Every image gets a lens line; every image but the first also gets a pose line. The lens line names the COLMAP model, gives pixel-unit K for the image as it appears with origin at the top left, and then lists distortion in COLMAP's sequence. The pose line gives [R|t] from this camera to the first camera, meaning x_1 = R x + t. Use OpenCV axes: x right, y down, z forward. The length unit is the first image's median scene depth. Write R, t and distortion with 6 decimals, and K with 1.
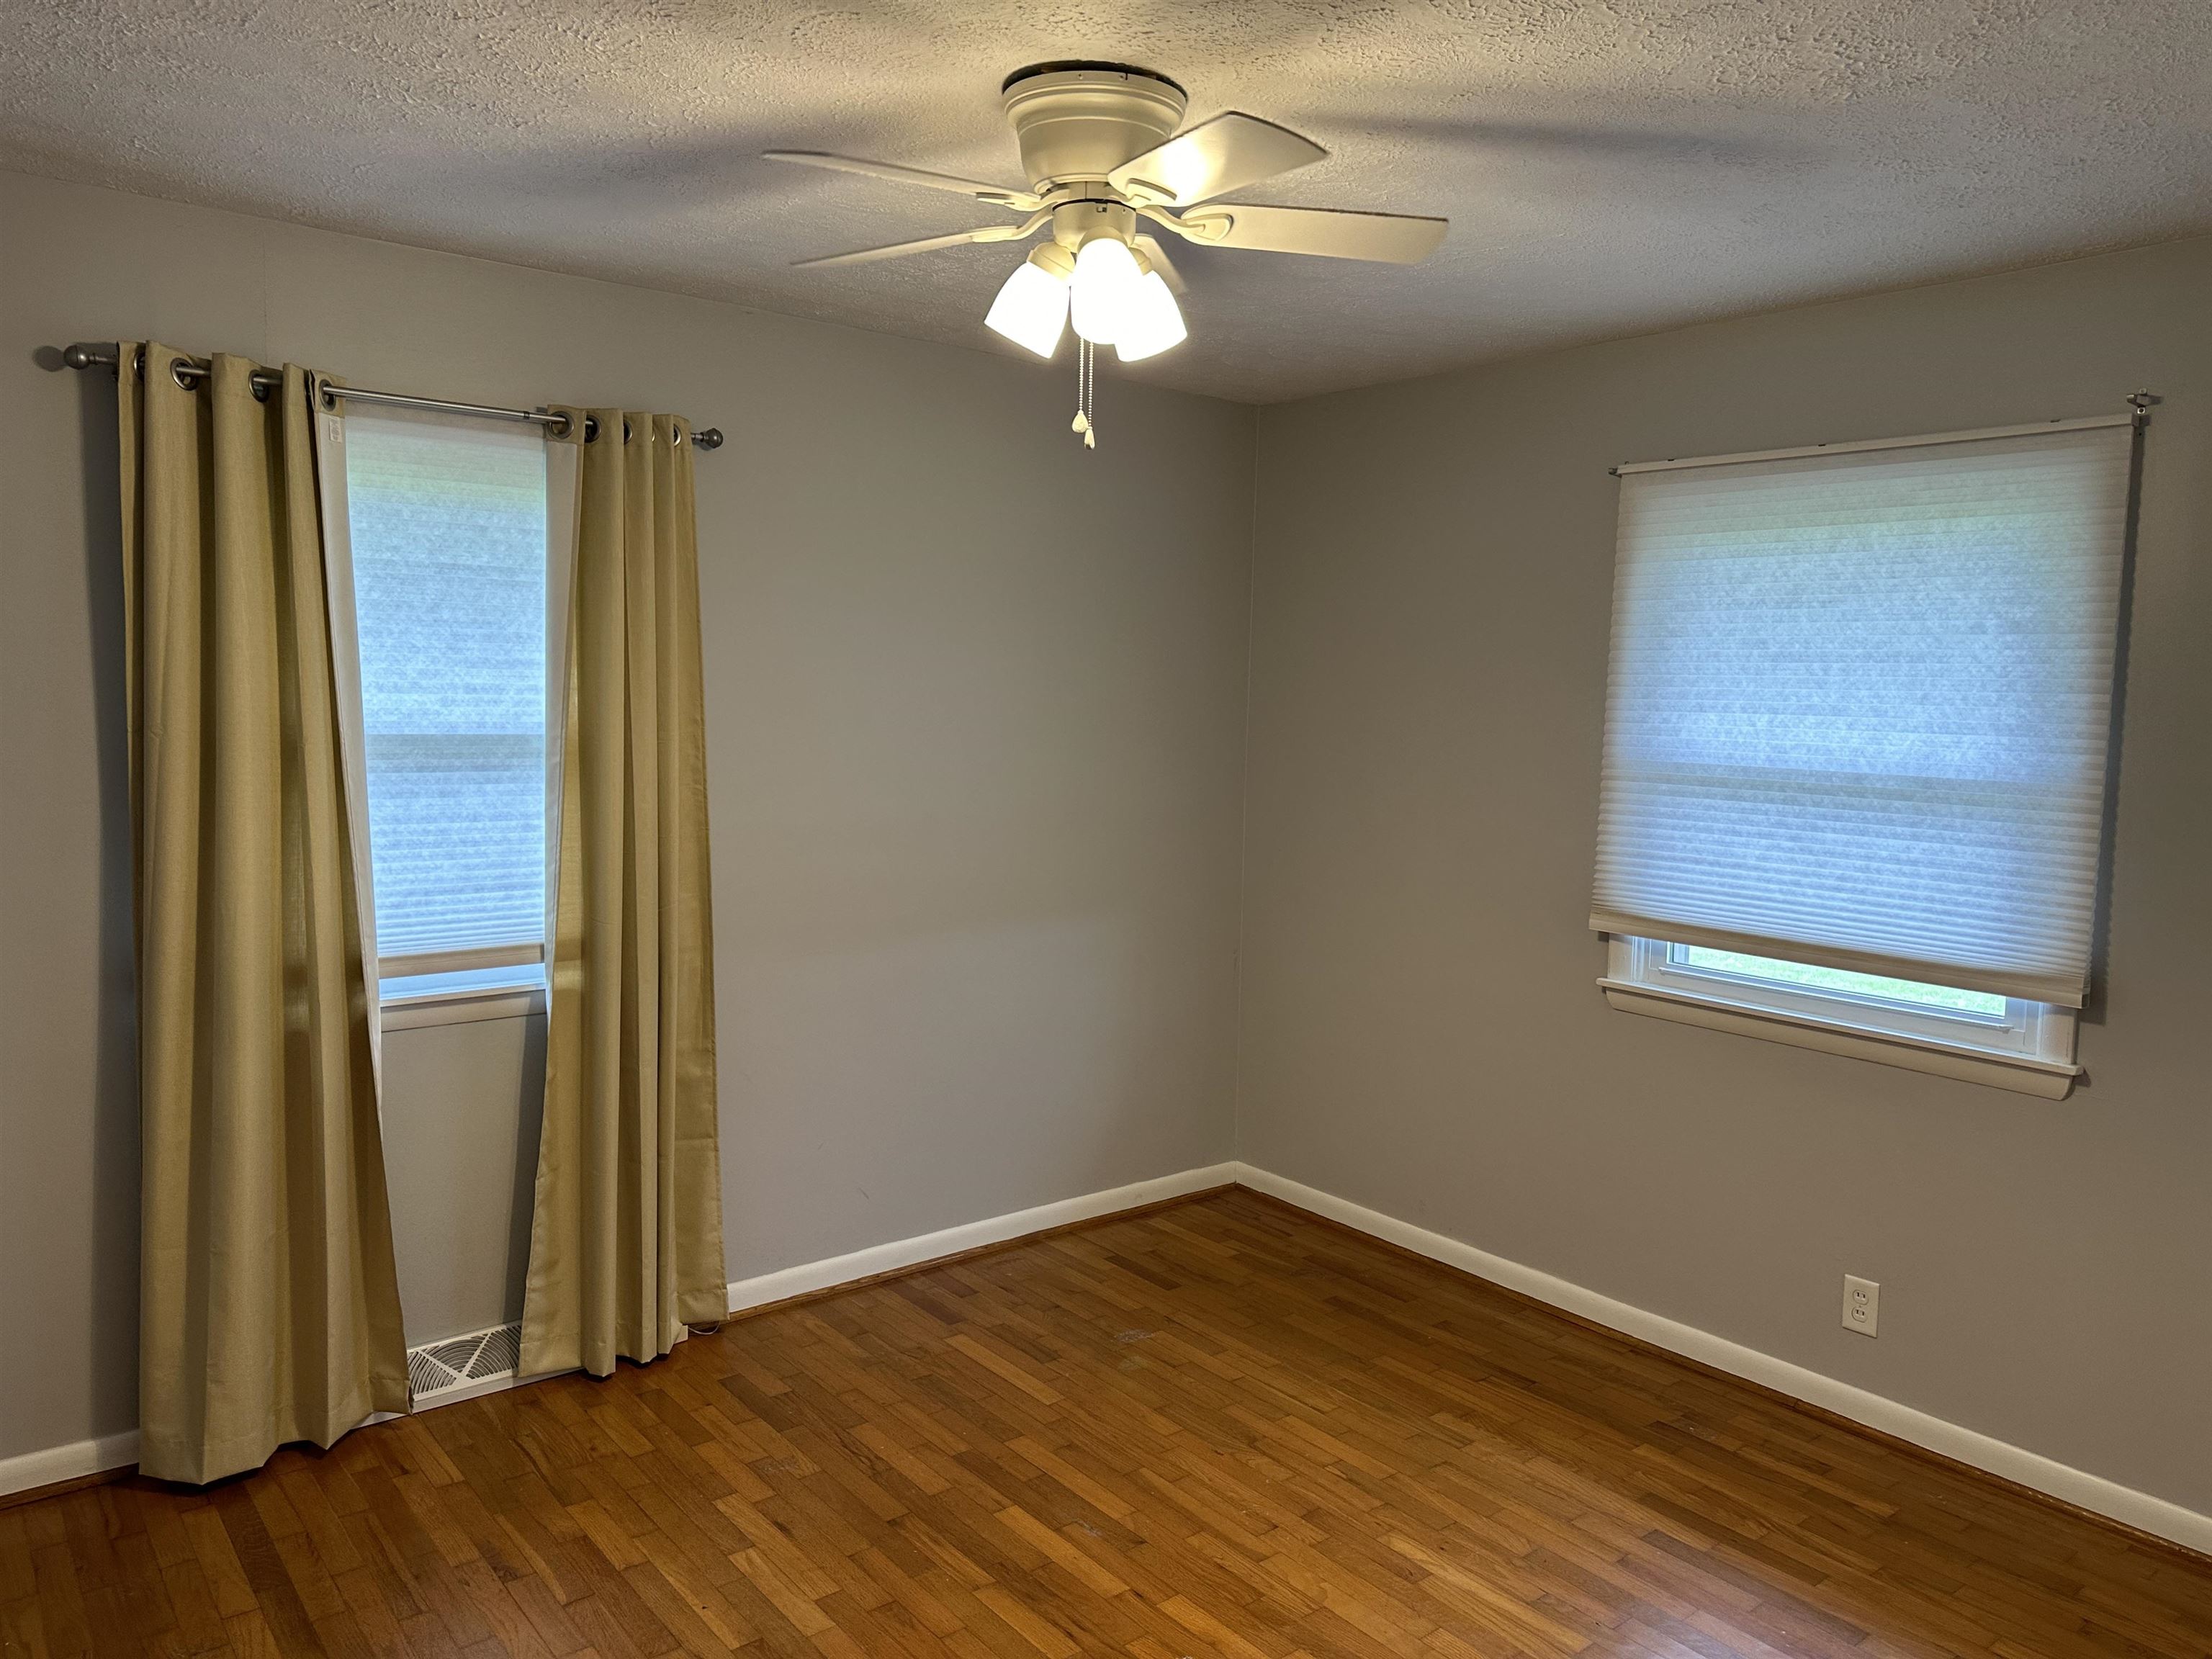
lens RADIAL K [[1571.8, 0, 1105.9], [0, 1571.8, 816.1], [0, 0, 1]] dist [0.044978, -0.054832]
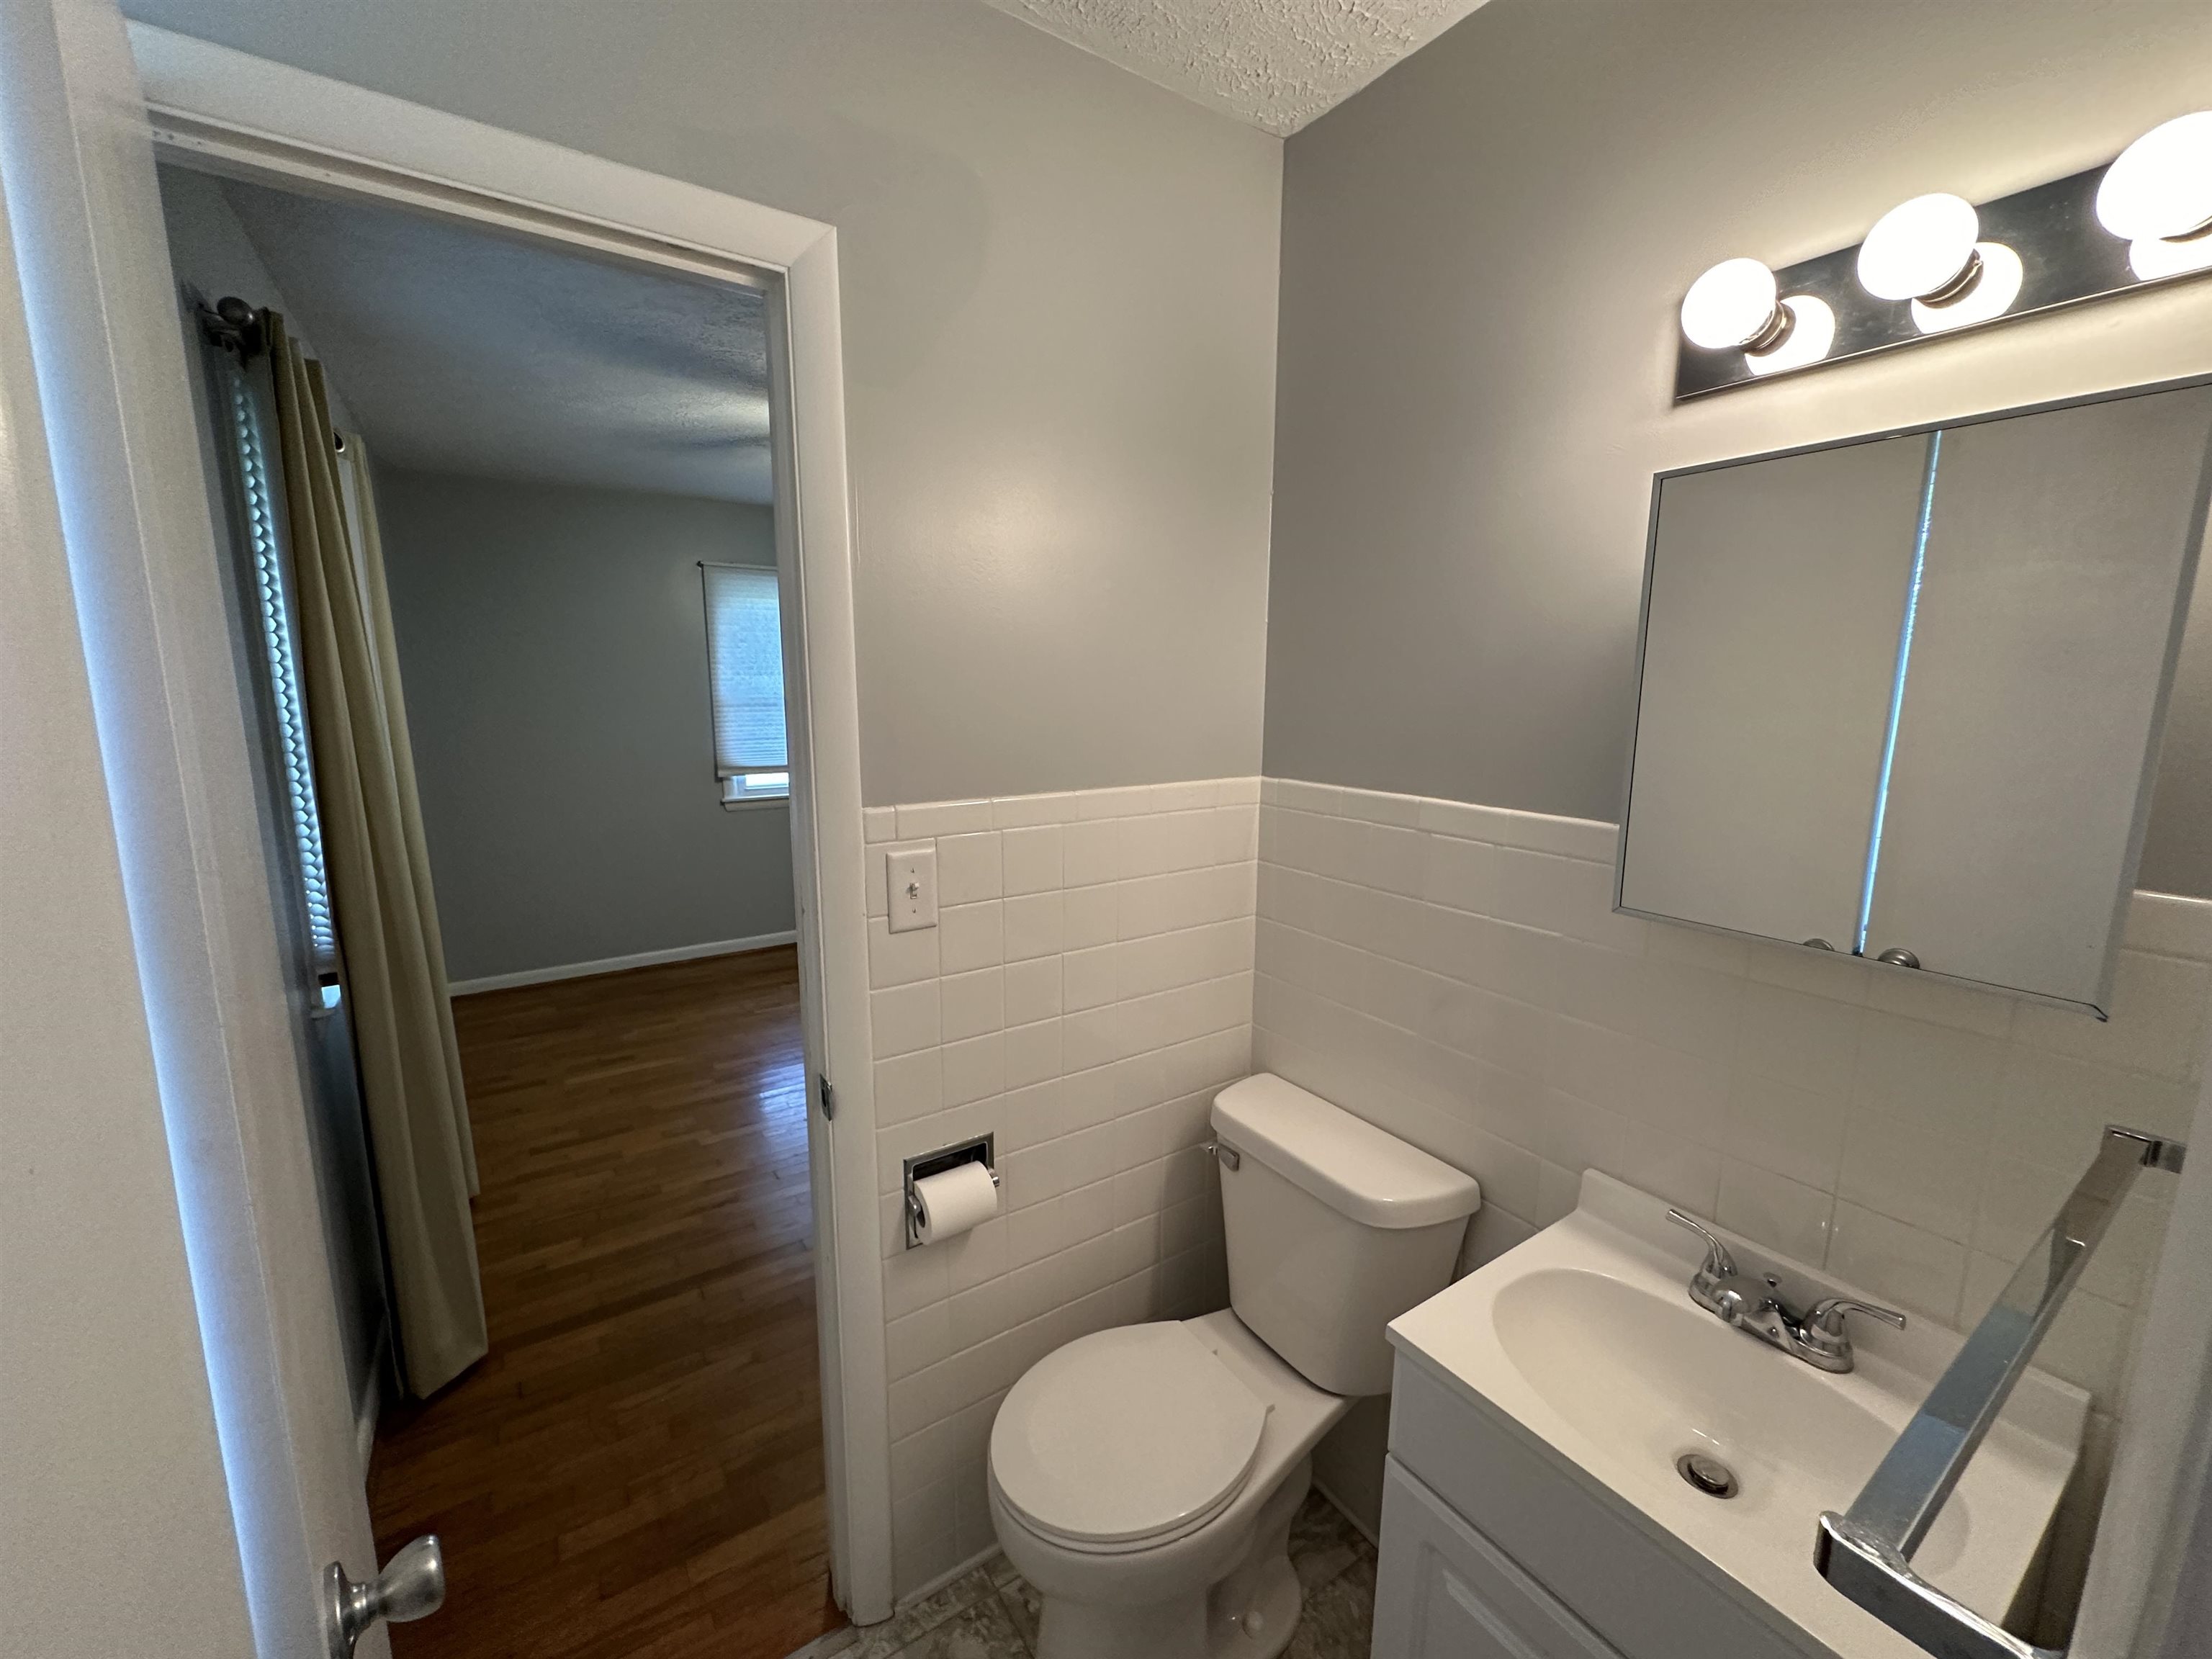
lens RADIAL K [[883.6, 0, 1114.6], [0, 883.6, 834.0], [0, 0, 1]] dist [-0.002768, 0.000347]
pose [[0.079846, -0.204230, 0.975661, -0.986660], [0.091071, 0.976187, 0.196887, -0.048792], [-0.992638, 0.073133, 0.096545, 0.384558]]
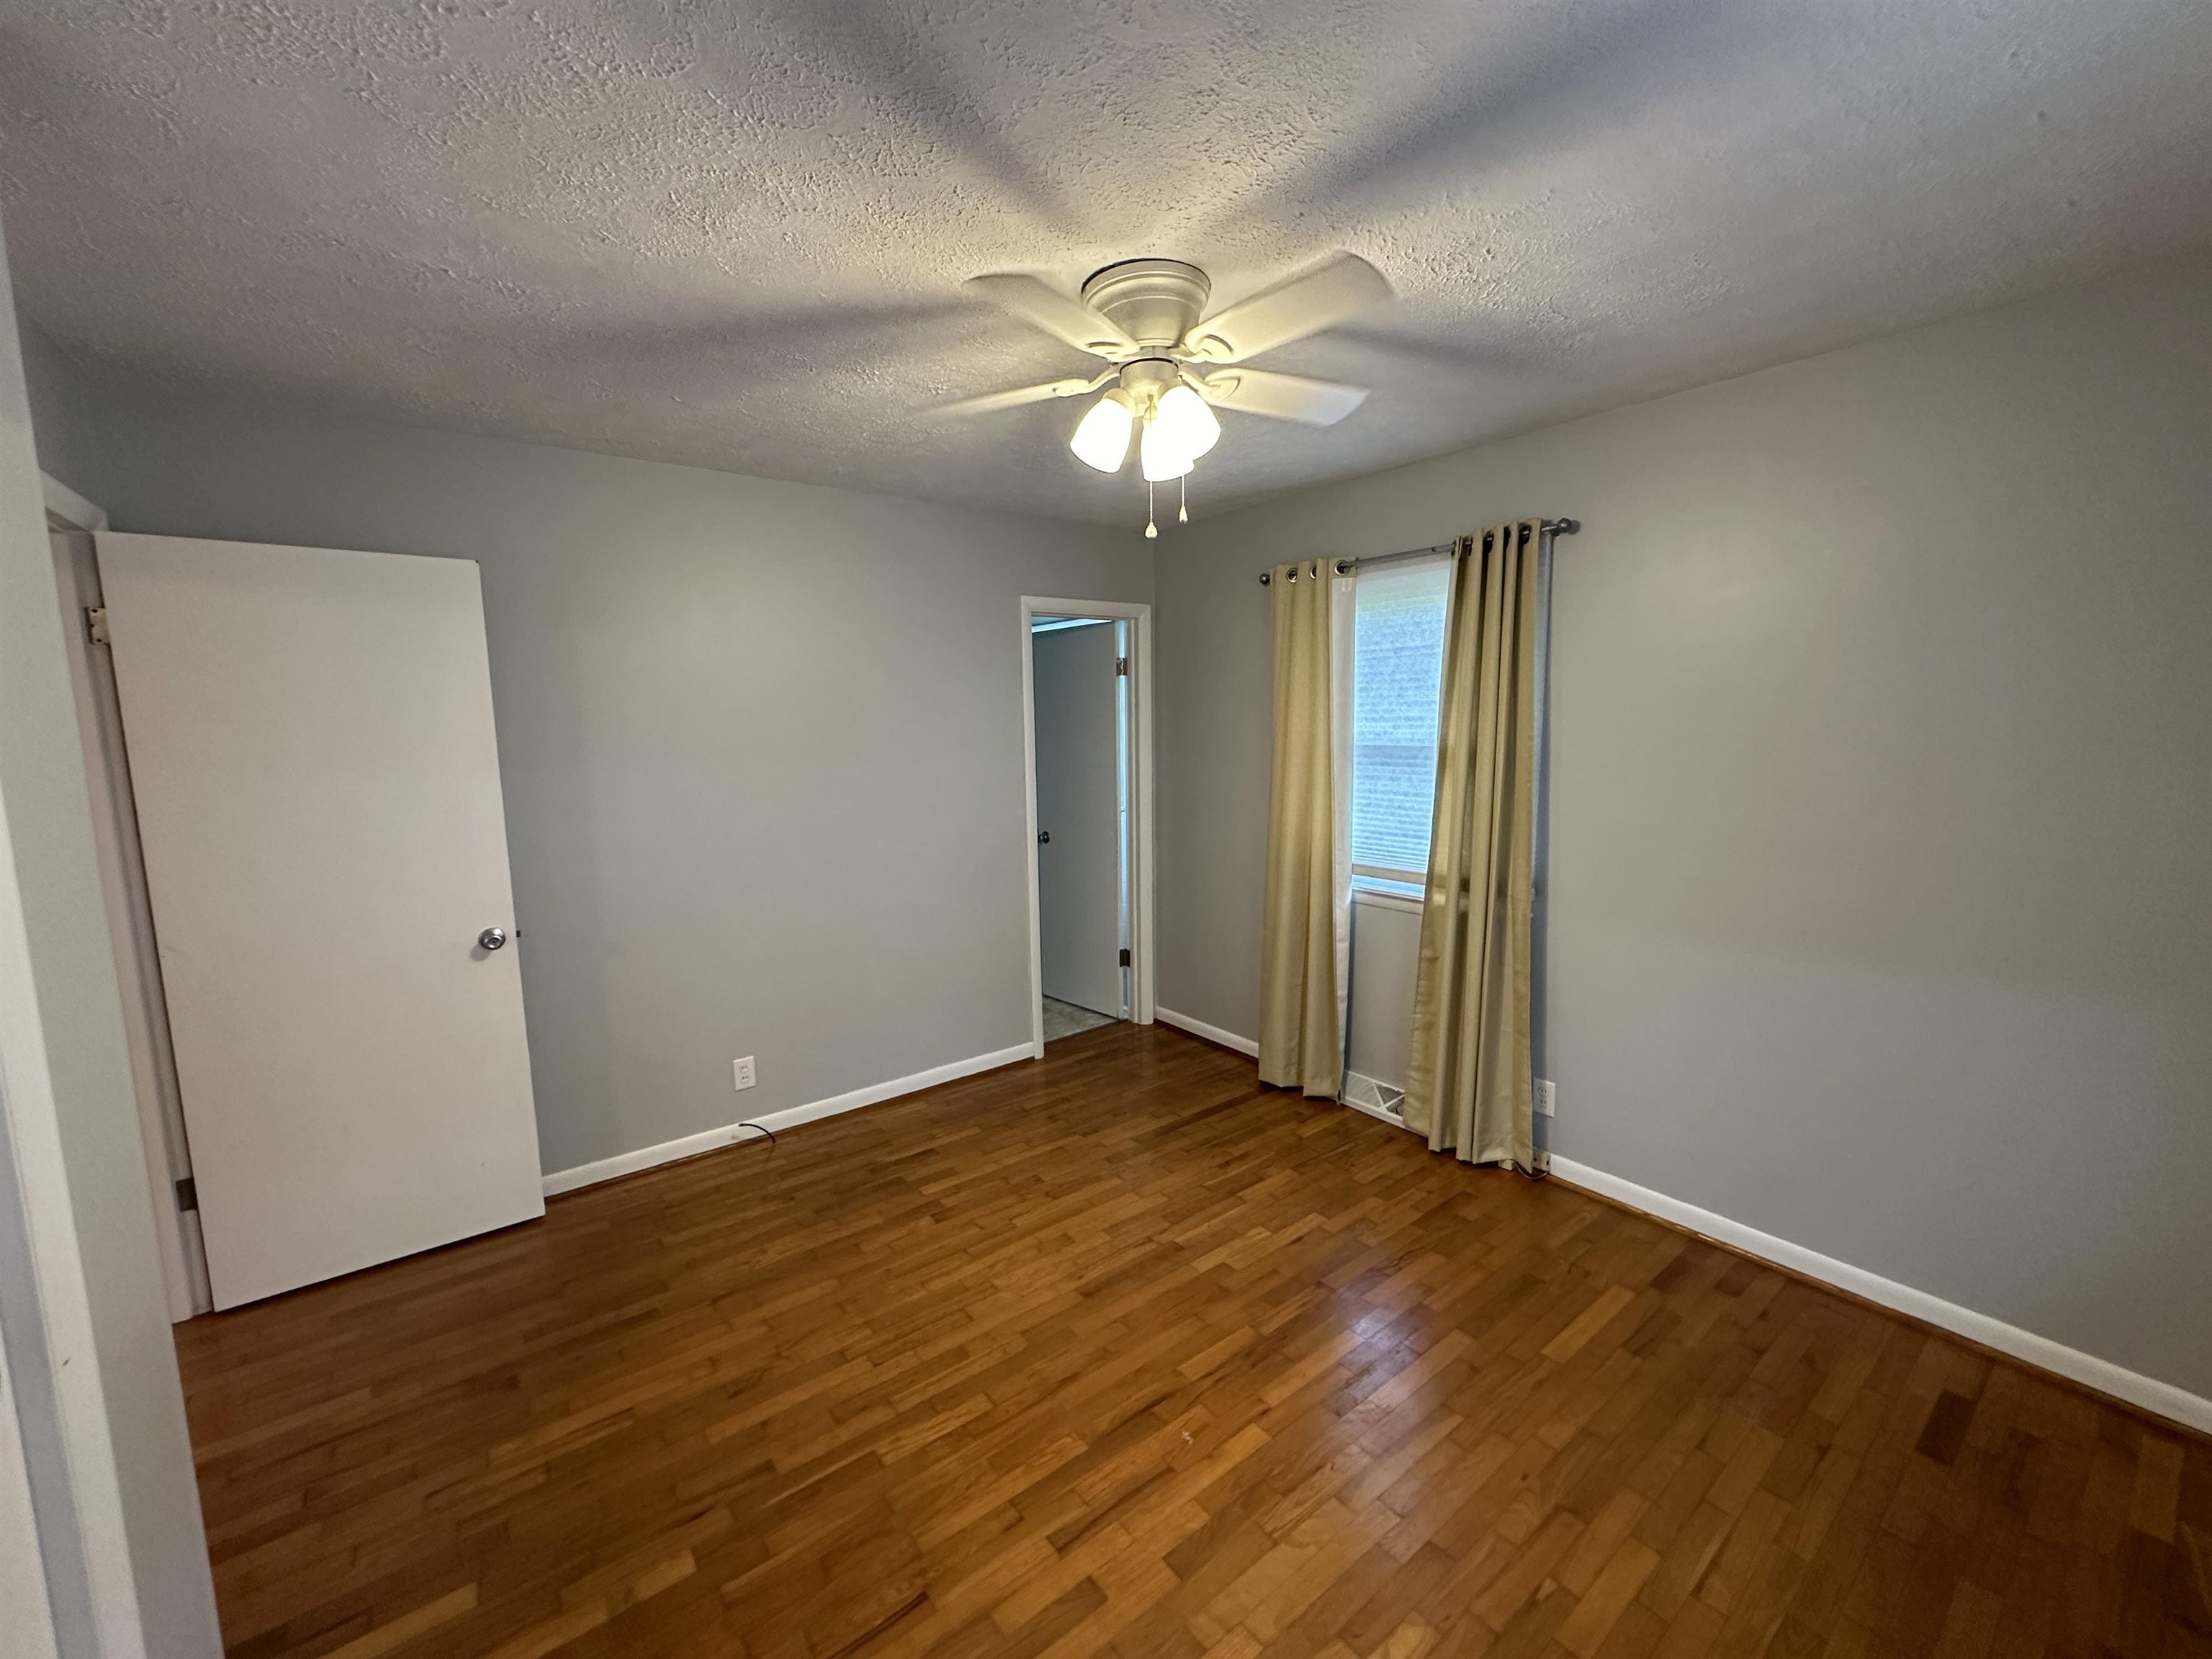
lens RADIAL K [[883.6, 0, 1105.1], [0, 883.6, 827.7], [0, 0, 1]] dist [-0.002768, 0.000347]
pose [[-0.016968, 0.107805, -0.994027, 0.563177], [-0.075131, 0.991222, 0.108783, -0.042624], [0.997029, 0.076528, -0.008720, 0.683957]]
